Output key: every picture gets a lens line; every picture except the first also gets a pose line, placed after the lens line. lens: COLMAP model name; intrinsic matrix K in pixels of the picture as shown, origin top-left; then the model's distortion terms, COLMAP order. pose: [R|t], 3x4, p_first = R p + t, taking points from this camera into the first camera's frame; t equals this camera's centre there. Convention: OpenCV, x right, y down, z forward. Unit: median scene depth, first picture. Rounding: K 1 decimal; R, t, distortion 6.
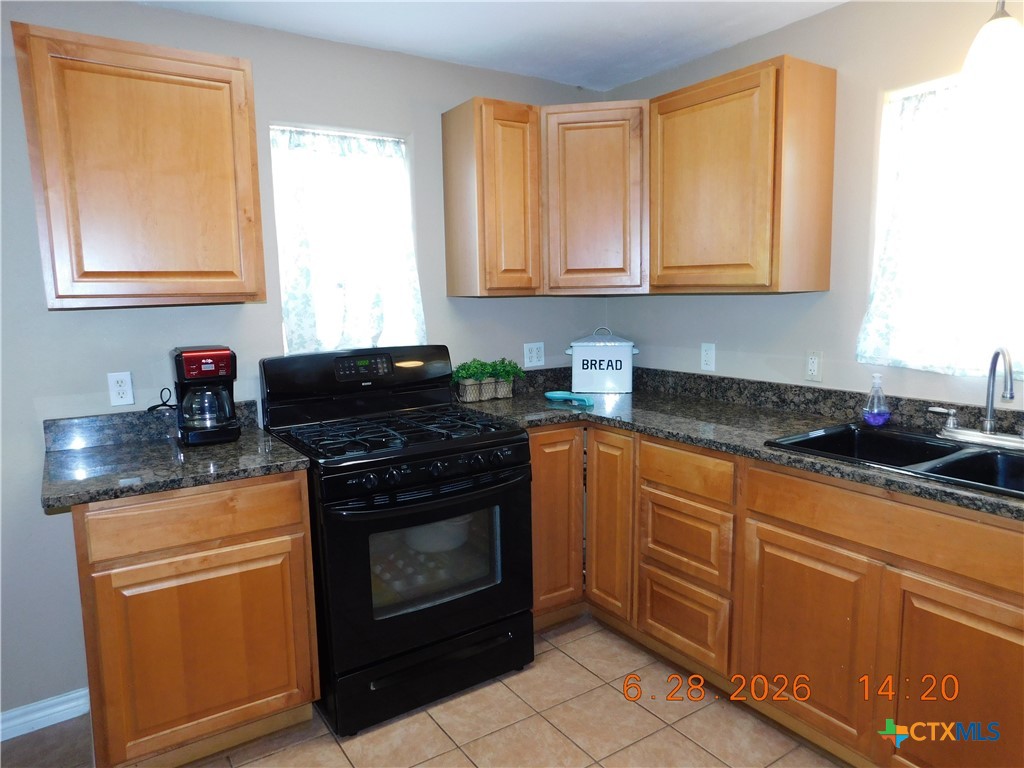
lens RADIAL K [[679.2, 0, 512.0], [0, 679.2, 384.0], [0, 0, 1]] dist [-0.070410, 0.059137]
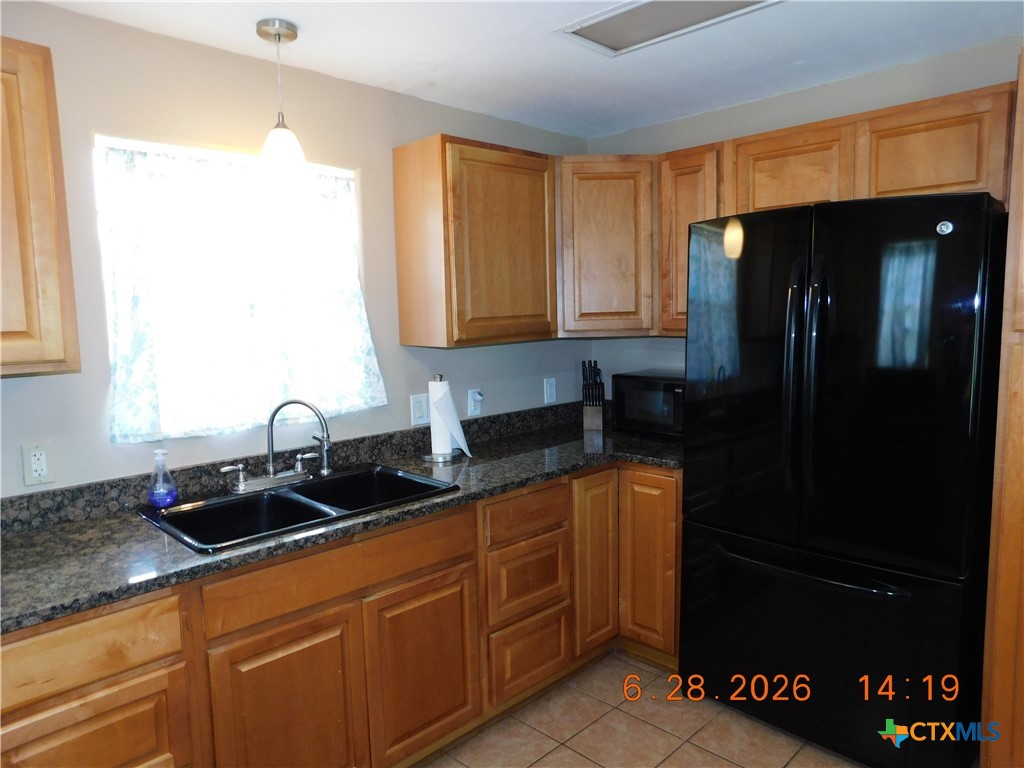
lens RADIAL K [[679.2, 0, 512.0], [0, 679.2, 384.0], [0, 0, 1]] dist [-0.070410, 0.059137]
pose [[-0.197057, -0.054000, 0.978904, -0.417578], [0.182355, 0.979039, 0.090716, -0.094903], [-0.963284, 0.196384, -0.183079, 0.682333]]
